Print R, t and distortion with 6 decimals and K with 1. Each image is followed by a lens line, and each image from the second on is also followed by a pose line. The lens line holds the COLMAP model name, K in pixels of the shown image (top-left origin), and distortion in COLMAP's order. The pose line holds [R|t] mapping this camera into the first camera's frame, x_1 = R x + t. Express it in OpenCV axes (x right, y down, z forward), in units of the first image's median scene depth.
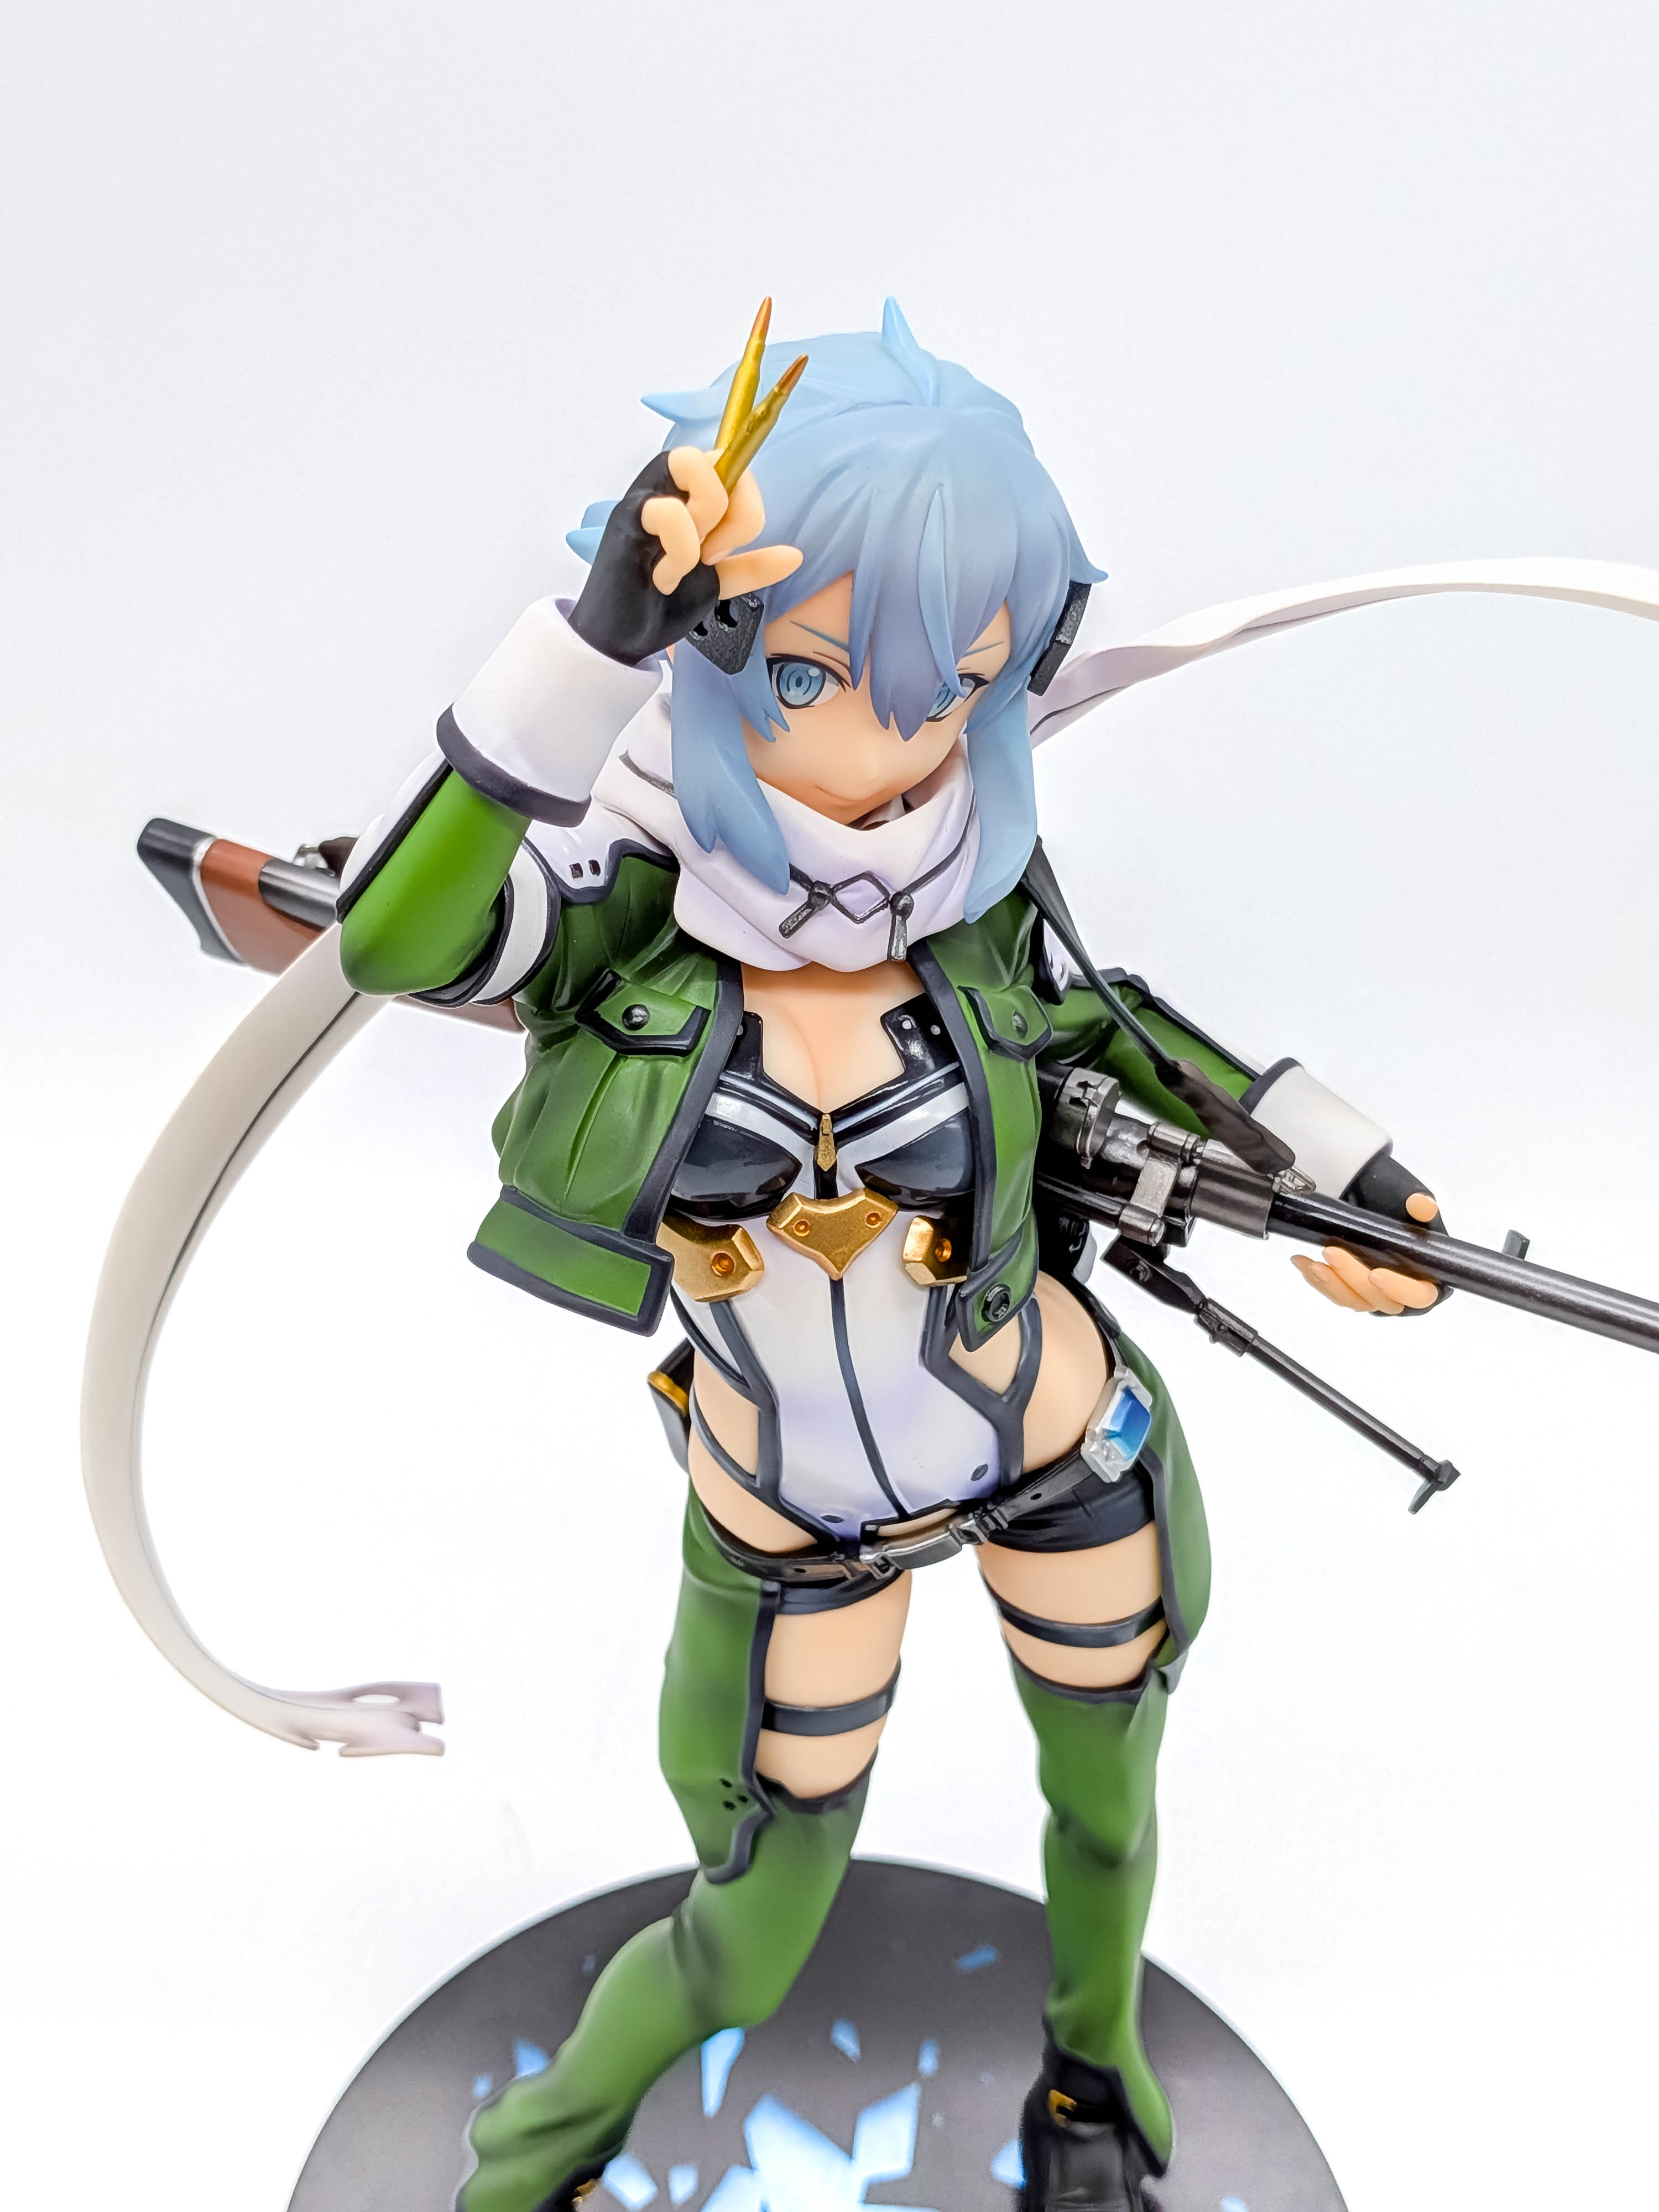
lens RADIAL K [[3344.6, 0, 752.6], [0, 3344.6, 1111.7], [0, 0, 1]] dist [0.215470, -0.094226]
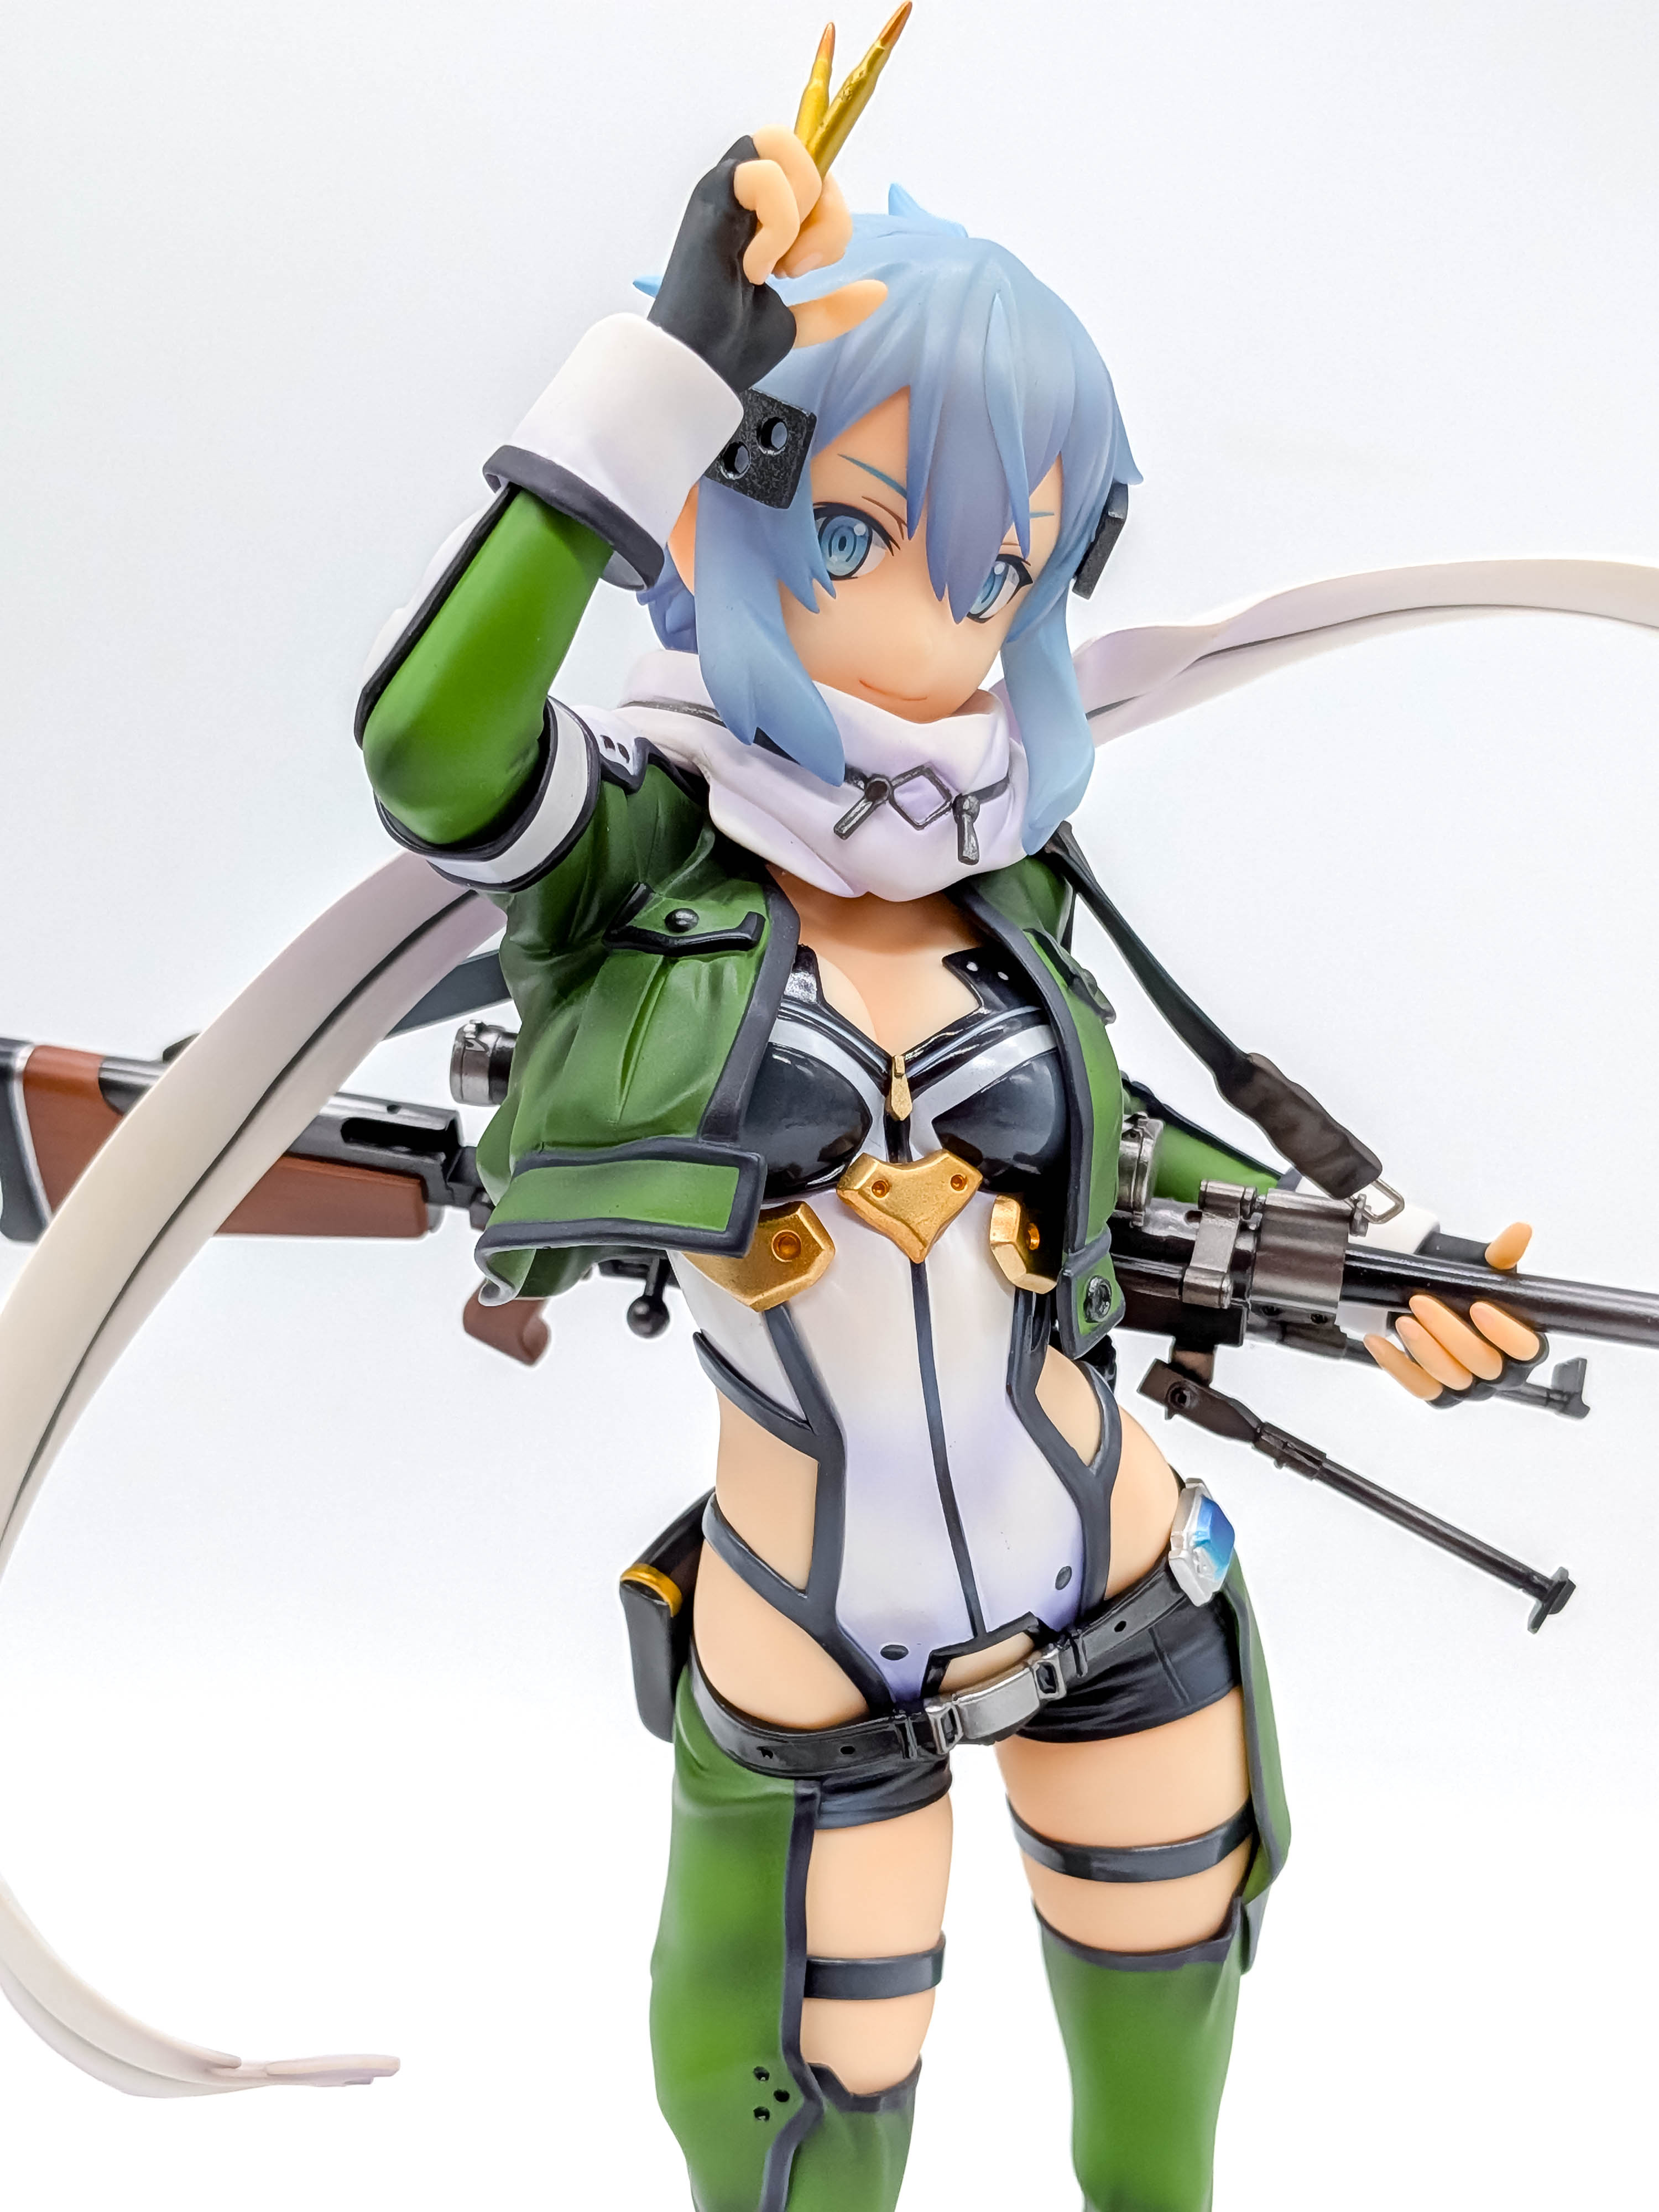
lens RADIAL K [[3337.7, 0, 900.5], [0, 3337.7, 1172.0], [0, 0, 1]] dist [0.117984, -0.087384]
pose [[0.974344, -0.035387, 0.222265, -0.167297], [0.110185, 0.936118, -0.333980, 0.312741], [-0.196247, 0.349902, 0.916000, 0.231664]]
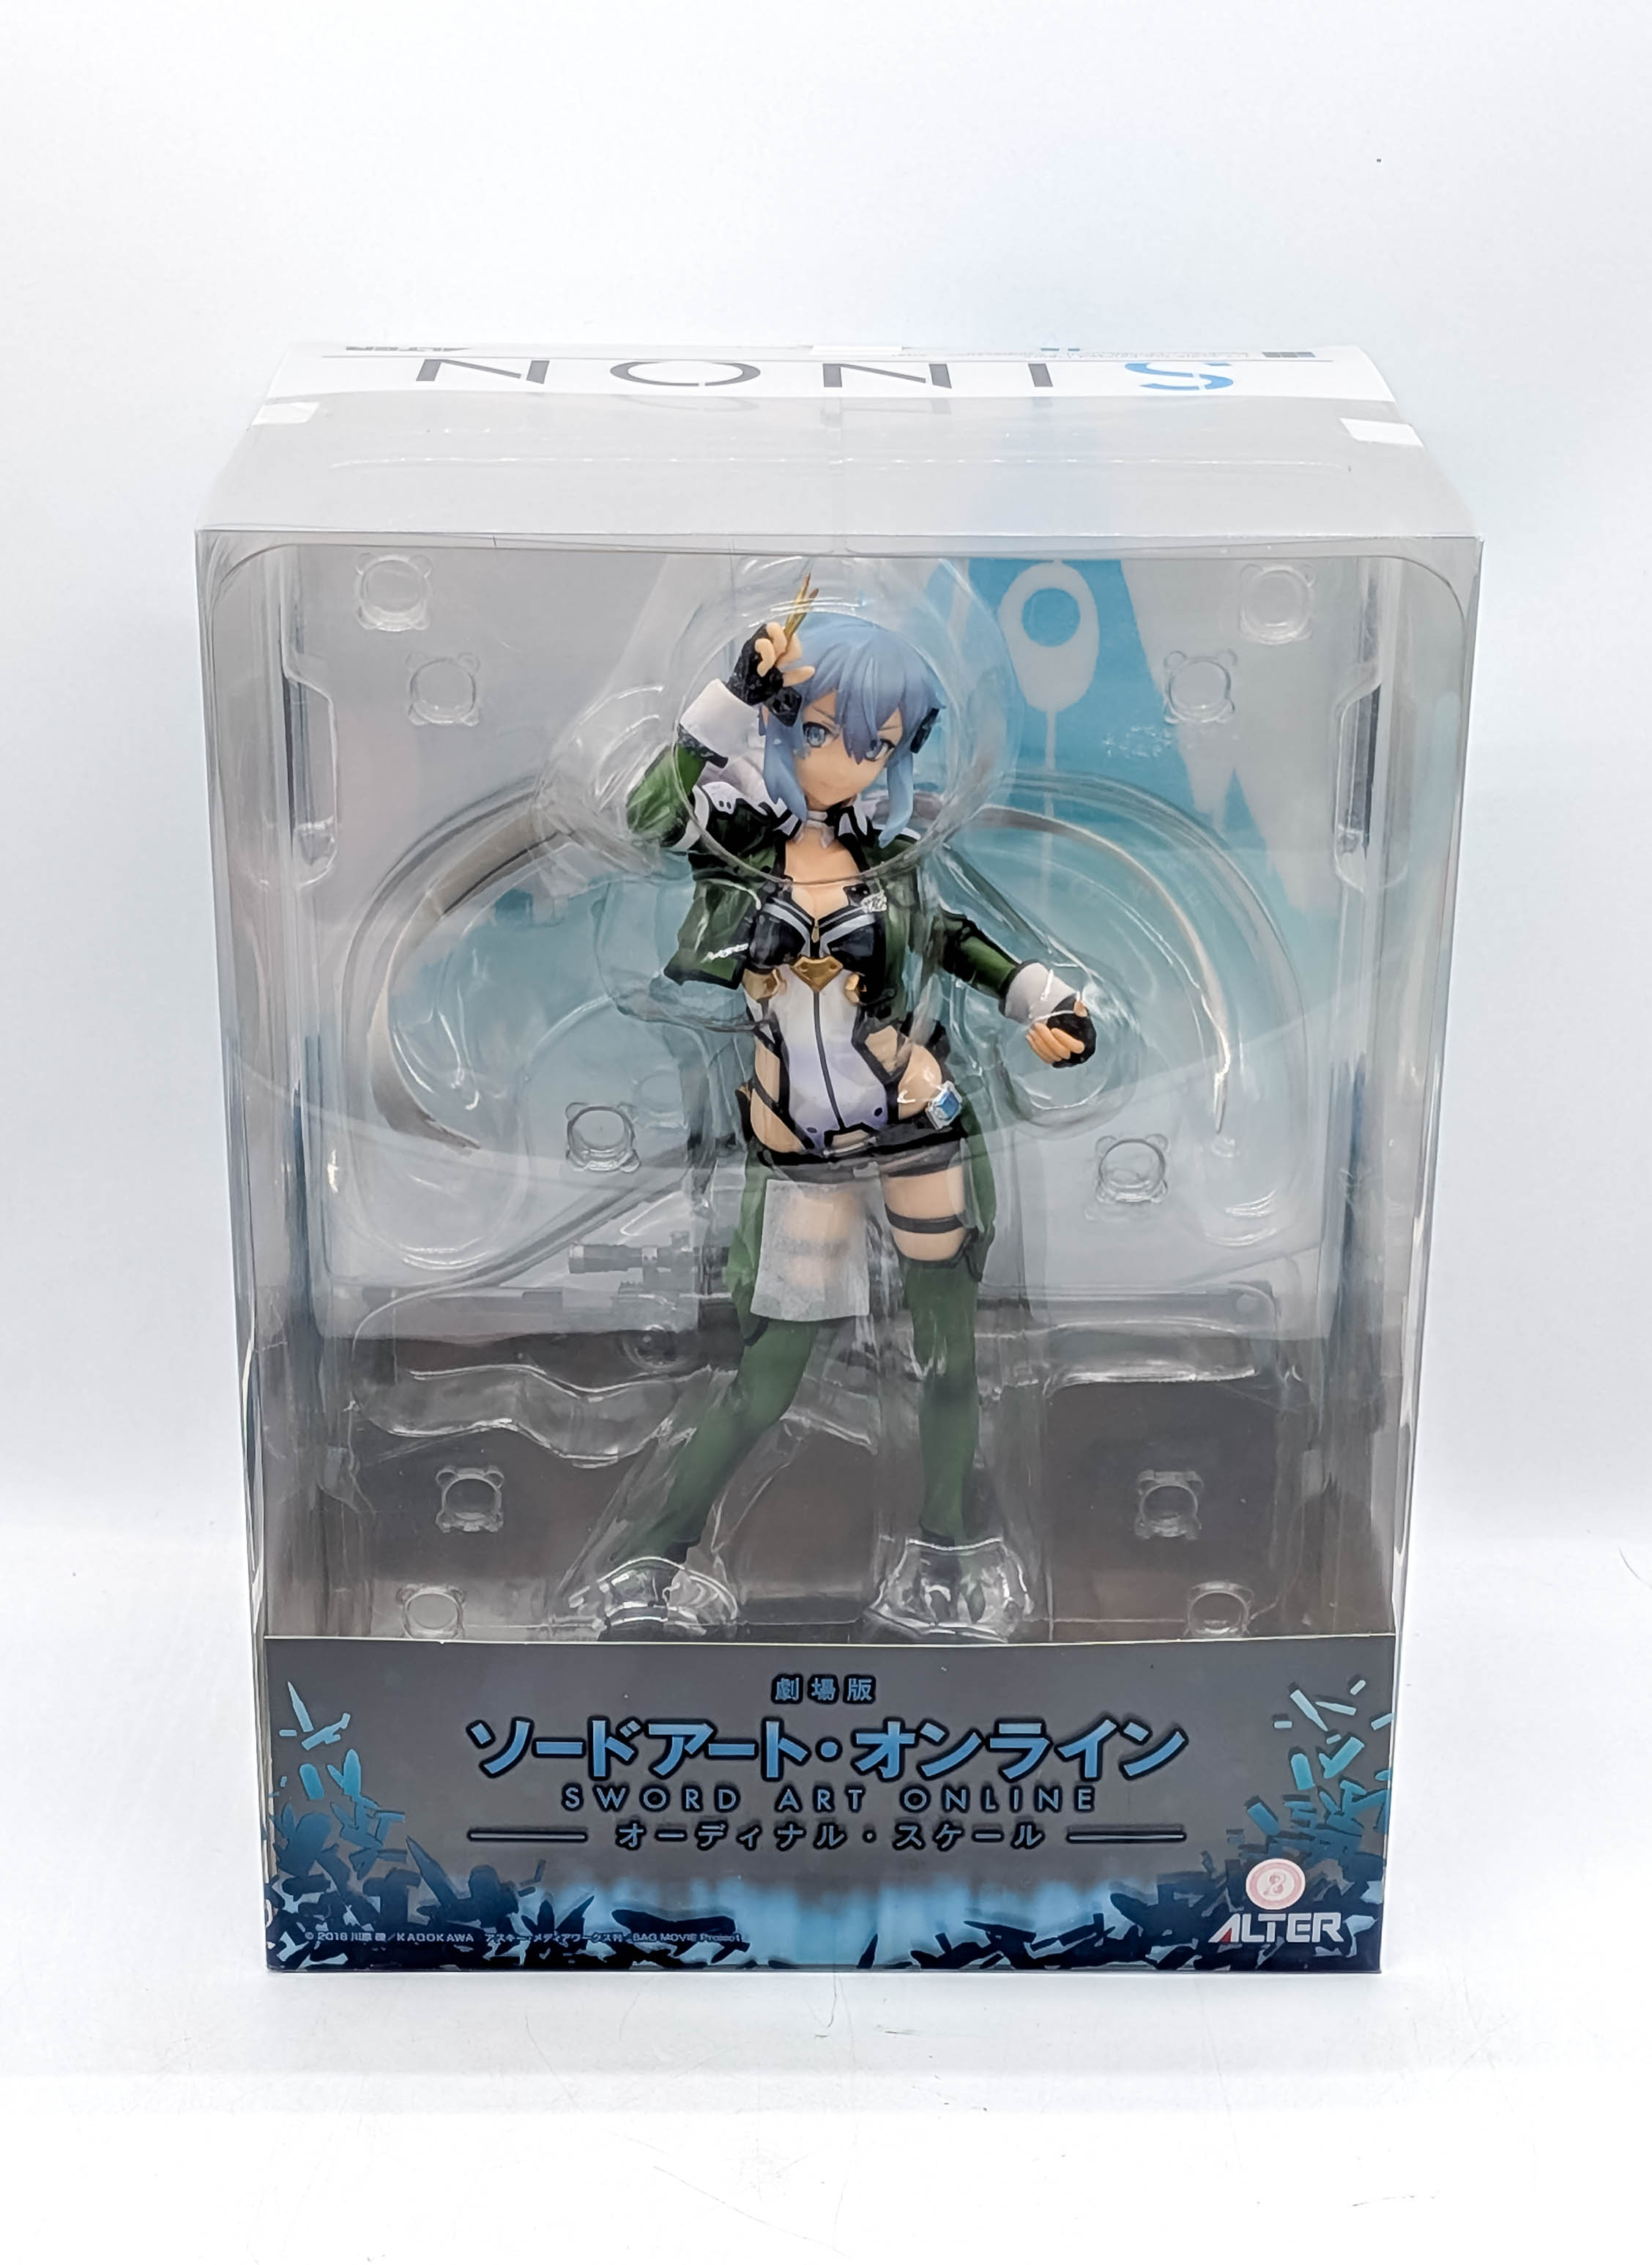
lens RADIAL K [[4143.0, 0, 827.3], [0, 4143.0, 1132.3], [0, 0, 1]] dist [0.595773, 0.018303]
pose [[0.996471, 0.070789, -0.045113, 0.175193], [-0.078663, 0.975065, -0.207512, 0.768239], [0.029299, 0.210328, 0.977192, -1.882032]]
